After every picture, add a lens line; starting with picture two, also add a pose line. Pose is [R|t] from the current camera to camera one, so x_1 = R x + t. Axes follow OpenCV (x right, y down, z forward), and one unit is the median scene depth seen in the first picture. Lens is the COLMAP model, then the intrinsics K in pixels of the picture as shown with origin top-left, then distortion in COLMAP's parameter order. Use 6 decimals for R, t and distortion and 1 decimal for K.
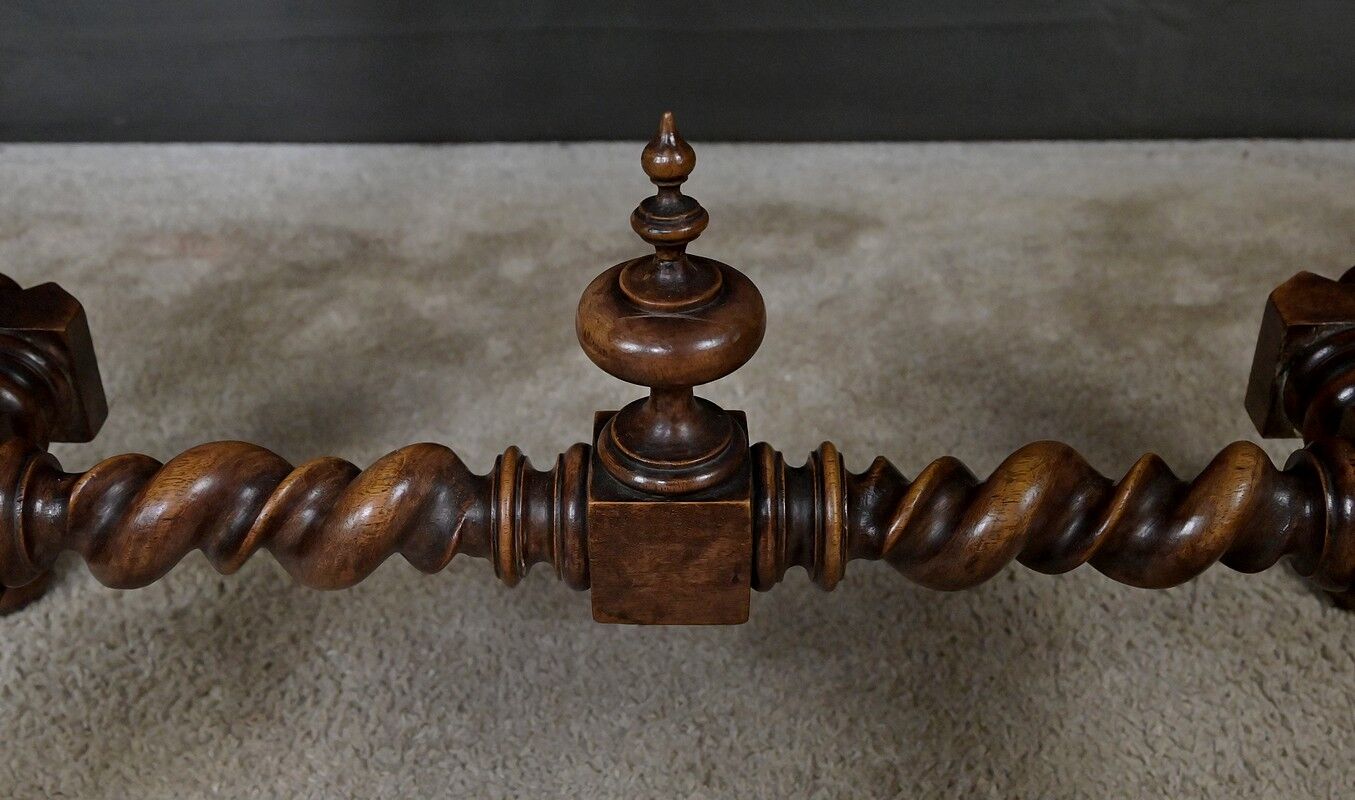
lens RADIAL K [[1579.9, 0, 641.2], [0, 1579.9, 402.4], [0, 0, 1]] dist [-0.007634, -0.001811]
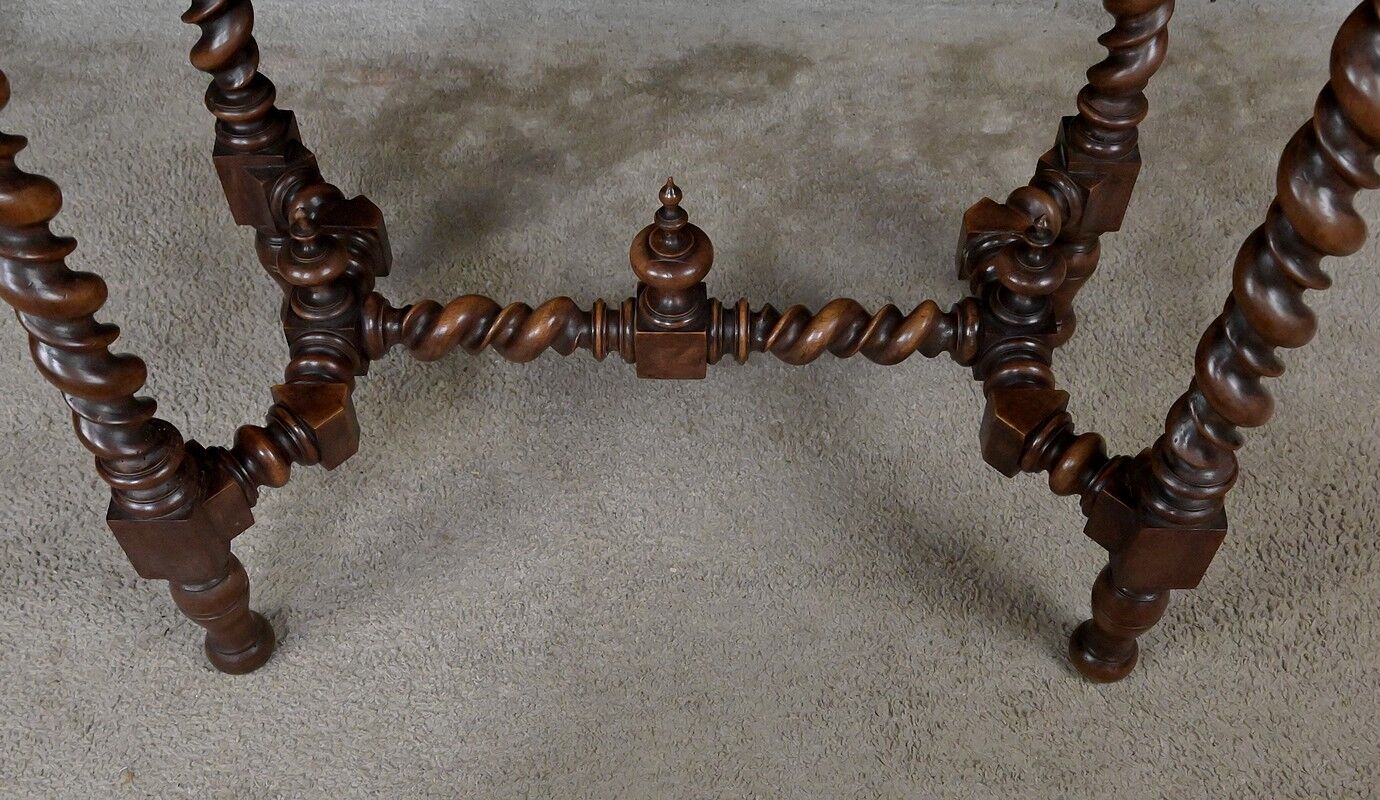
lens RADIAL K [[1696.4, 0, 651.5], [0, 1696.4, 400.7], [0, 0, 1]] dist [0.010838, -0.042362]
pose [[0.999997, 0.001962, -0.001280, -0.005252], [-0.001498, 0.955644, 0.294522, -0.428658], [0.001801, -0.294519, 0.955644, -1.049191]]
